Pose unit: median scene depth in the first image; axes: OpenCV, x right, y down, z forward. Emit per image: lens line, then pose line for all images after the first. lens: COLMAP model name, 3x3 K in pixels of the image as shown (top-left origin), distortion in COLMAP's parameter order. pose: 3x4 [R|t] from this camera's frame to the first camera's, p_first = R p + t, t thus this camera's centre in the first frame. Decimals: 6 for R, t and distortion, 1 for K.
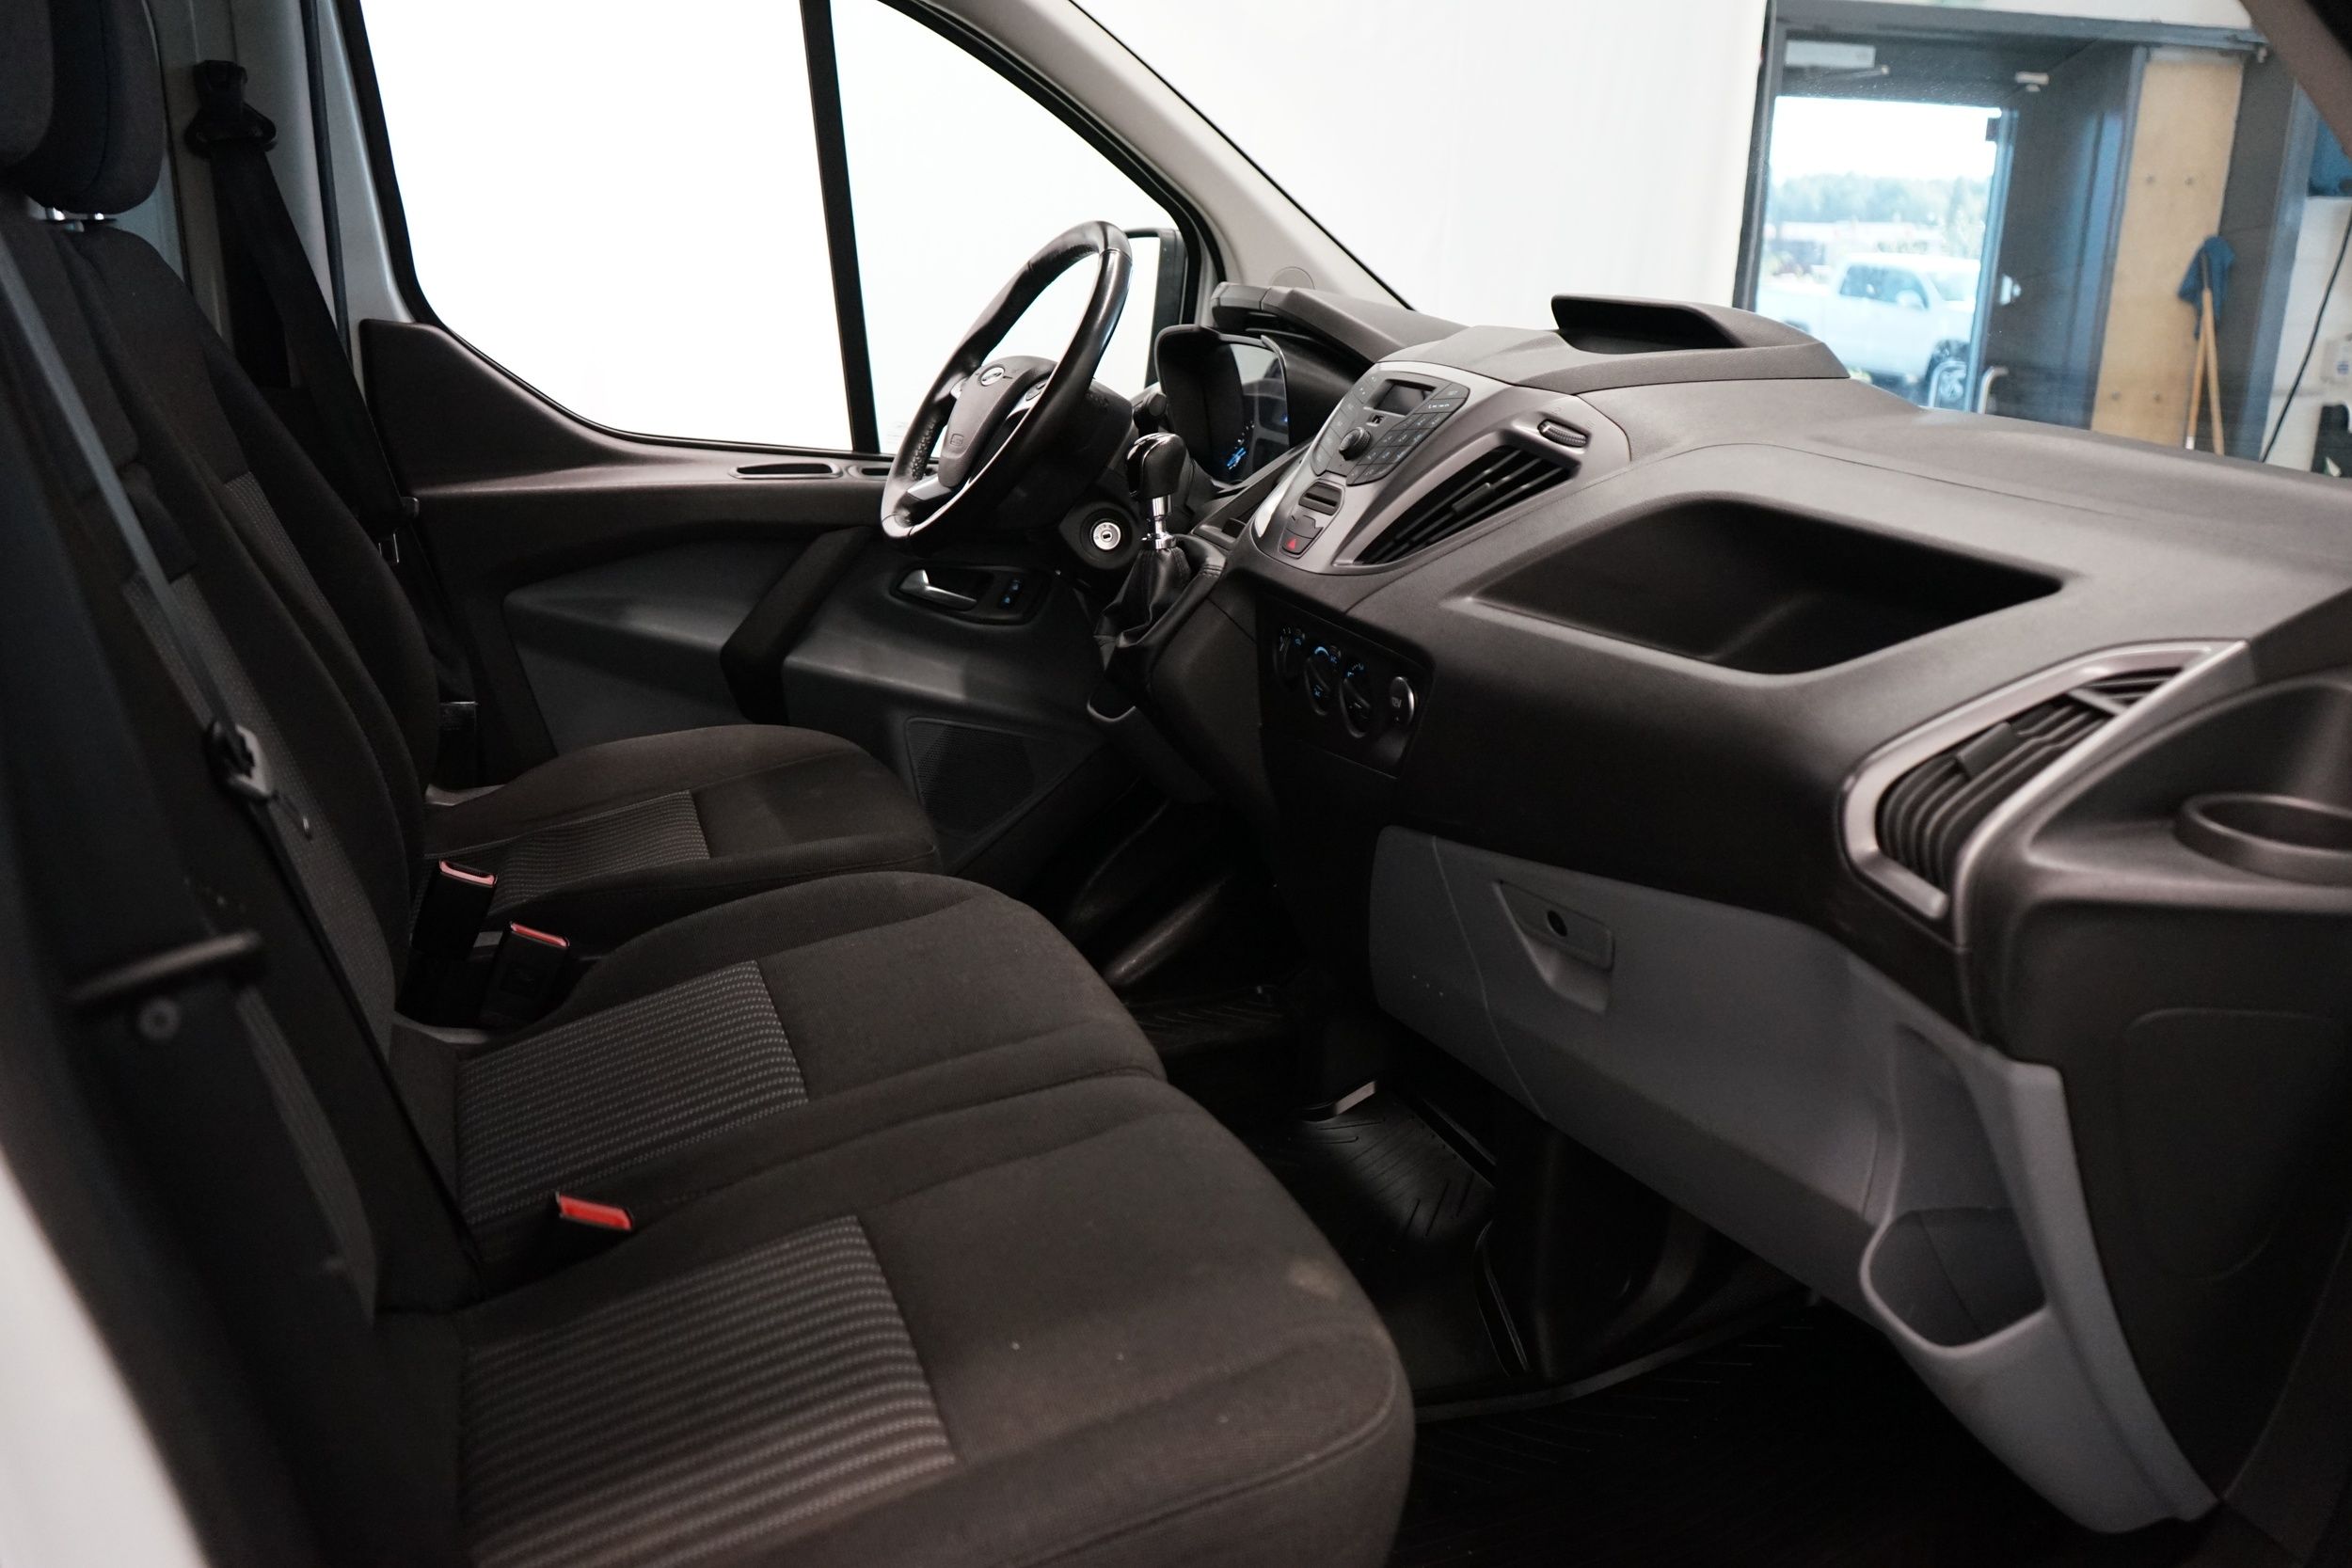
lens RADIAL K [[1898.1, 0, 1176.0], [0, 1898.1, 784.0], [0, 0, 1]] dist [0.005750, 0.003349]
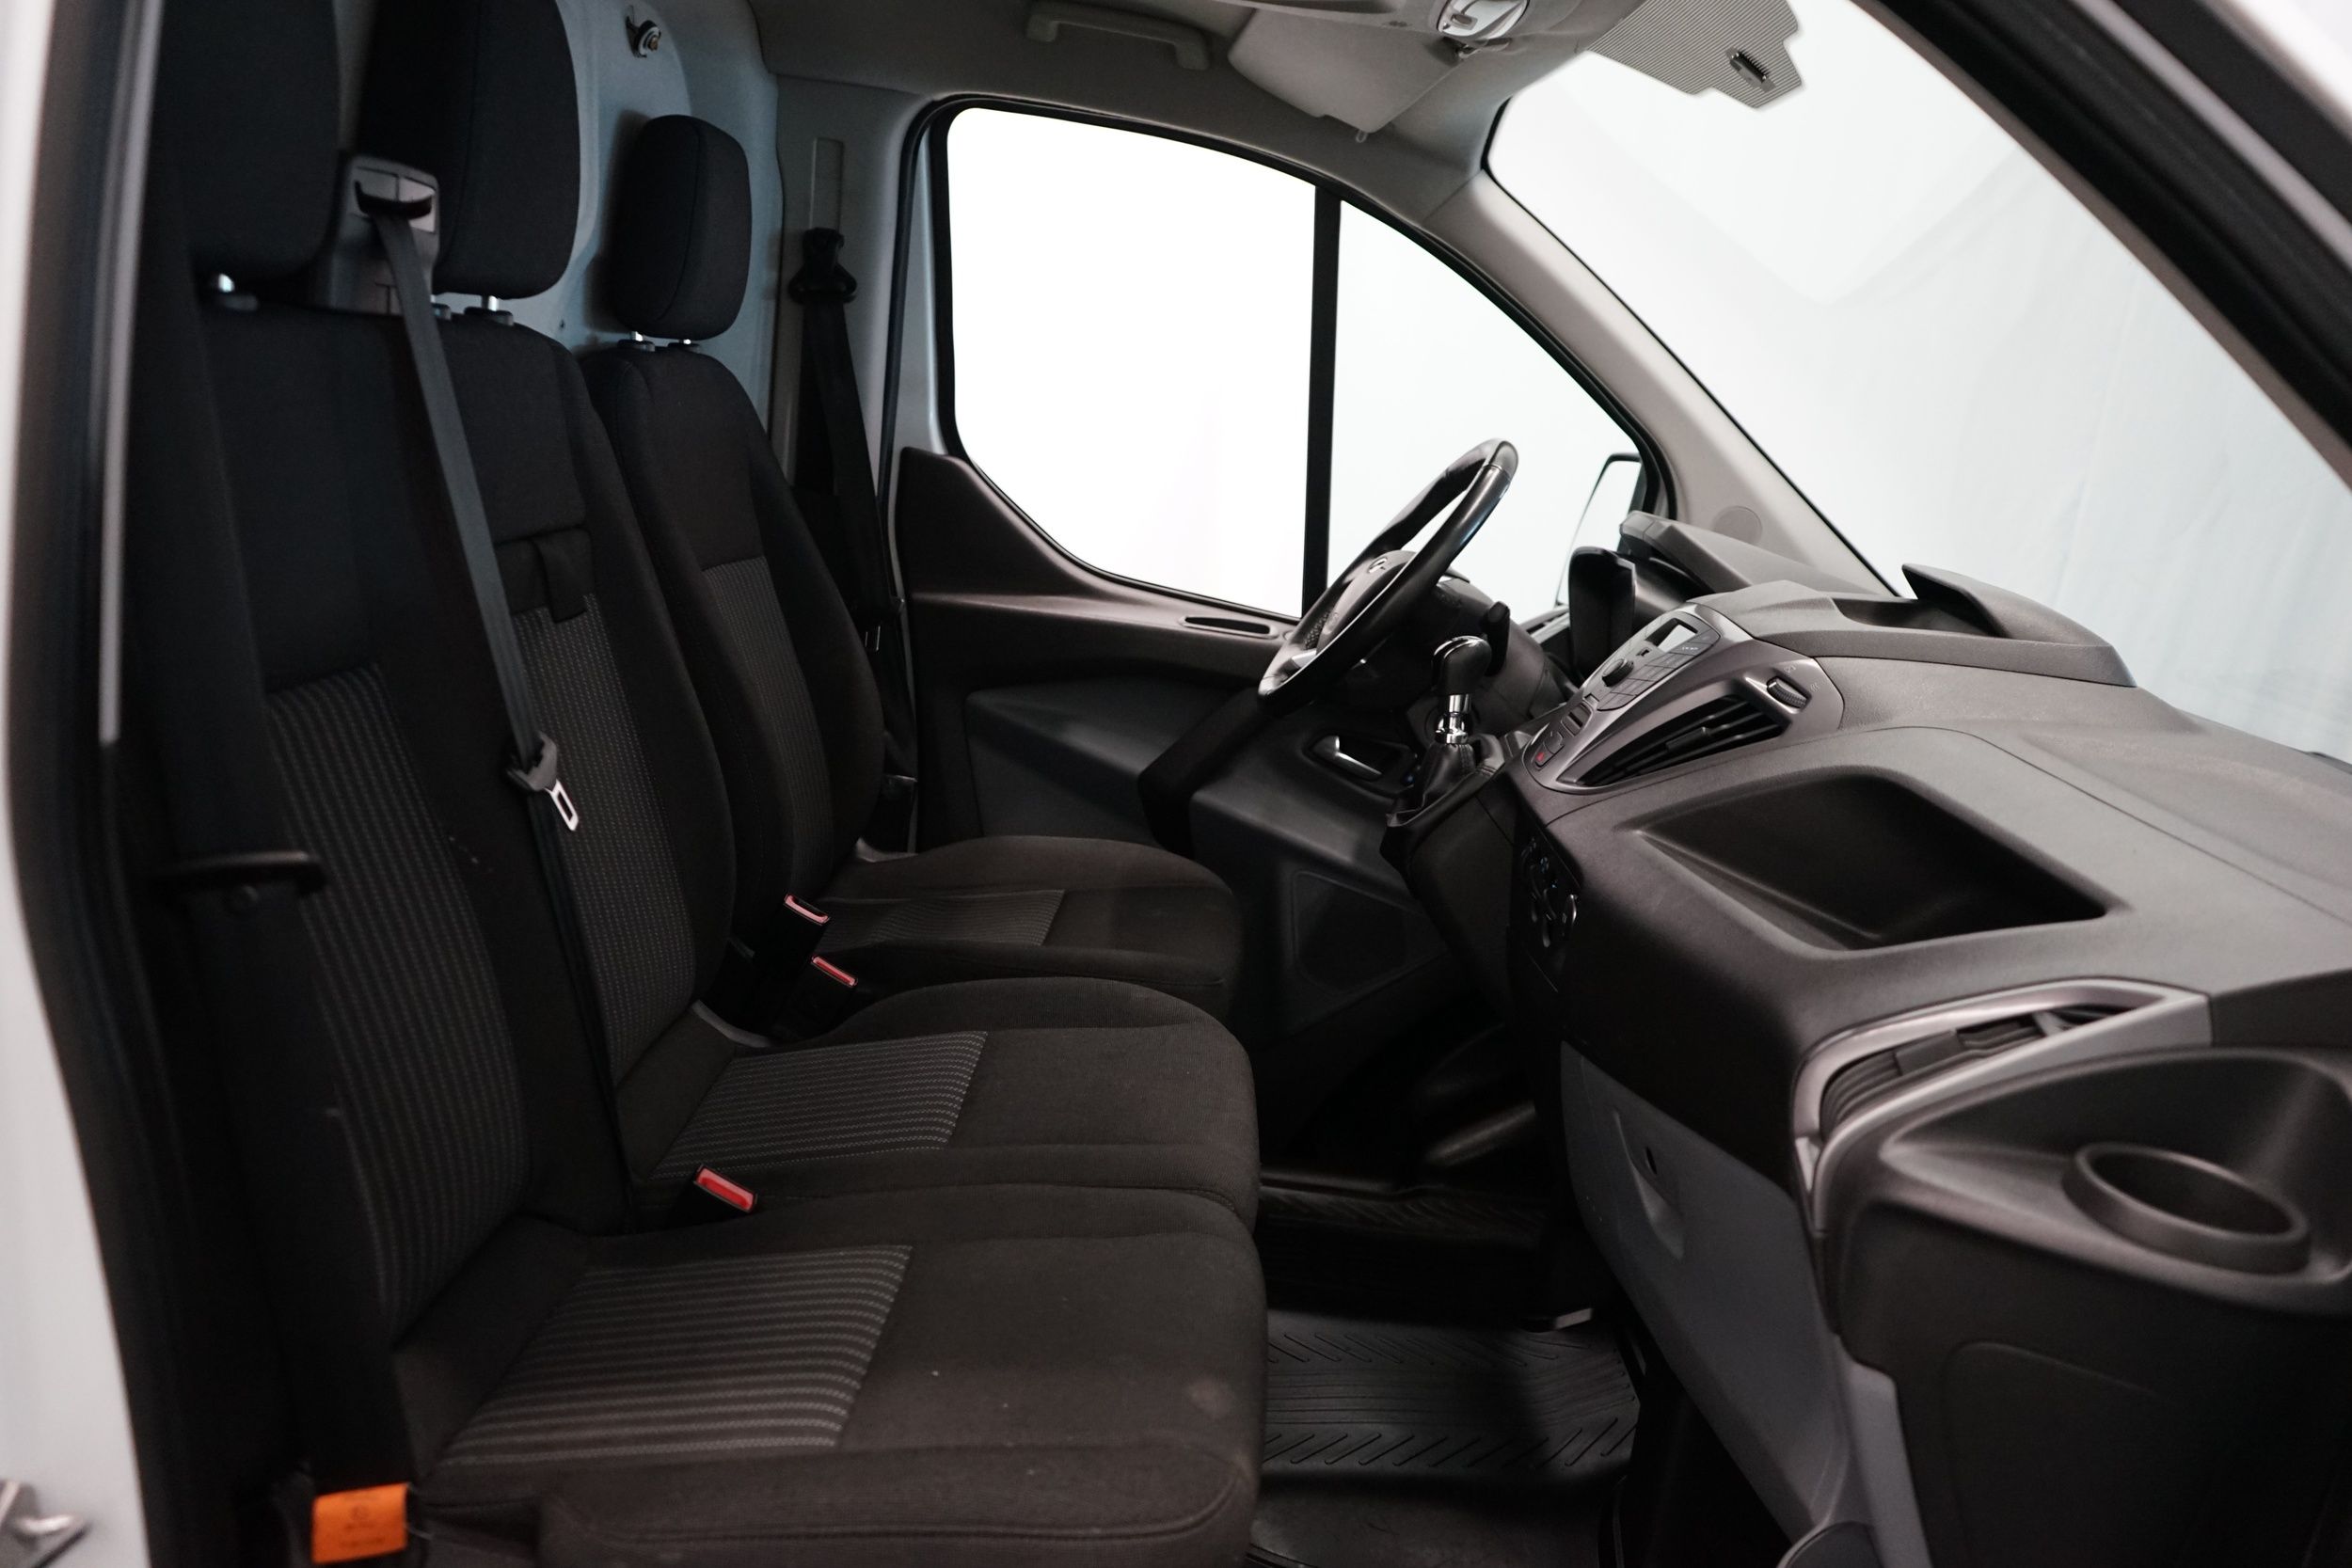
lens RADIAL K [[1898.1, 0, 1176.0], [0, 1898.1, 784.0], [0, 0, 1]] dist [0.005750, 0.003349]
pose [[0.924979, 0.178799, -0.335327, 0.222328], [-0.209748, 0.976025, -0.058153, -0.008498], [0.316890, 0.124125, 0.940305, -0.043535]]
